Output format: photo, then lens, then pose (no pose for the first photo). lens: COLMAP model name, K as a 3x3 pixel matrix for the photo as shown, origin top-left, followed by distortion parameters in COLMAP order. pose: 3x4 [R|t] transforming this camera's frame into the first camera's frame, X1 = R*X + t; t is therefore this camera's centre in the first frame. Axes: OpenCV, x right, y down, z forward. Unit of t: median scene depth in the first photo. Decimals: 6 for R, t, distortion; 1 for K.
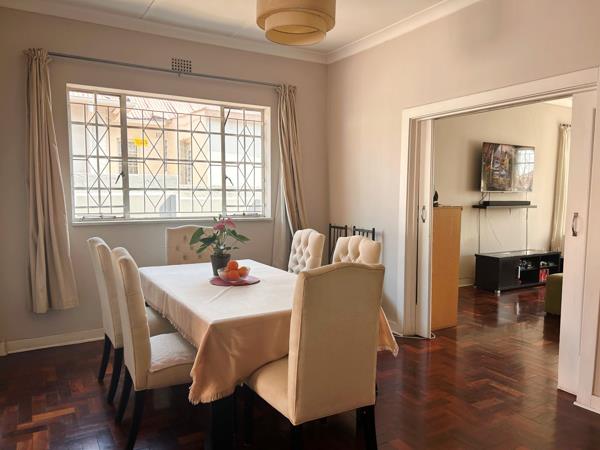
lens RADIAL K [[457.6, 0, 300.0], [0, 457.6, 225.0], [0, 0, 1]] dist [0.010053, 0.002297]
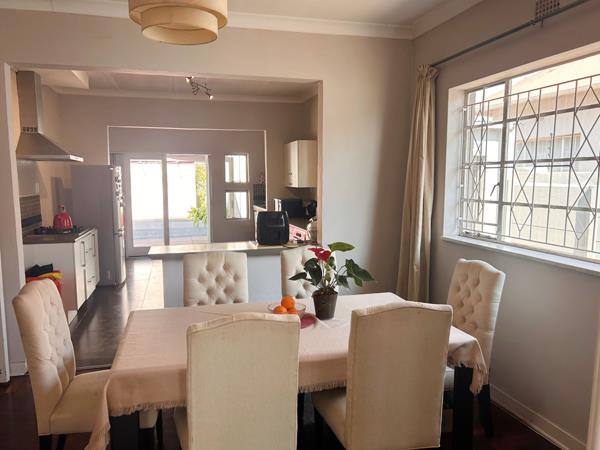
lens RADIAL K [[457.6, 0, 300.0], [0, 457.6, 225.0], [0, 0, 1]] dist [0.010053, 0.002297]
pose [[-0.265371, 0.088772, -0.960051, 0.448260], [-0.086991, 0.989486, 0.115539, -0.101793], [0.960214, 0.114177, -0.254859, 0.880881]]
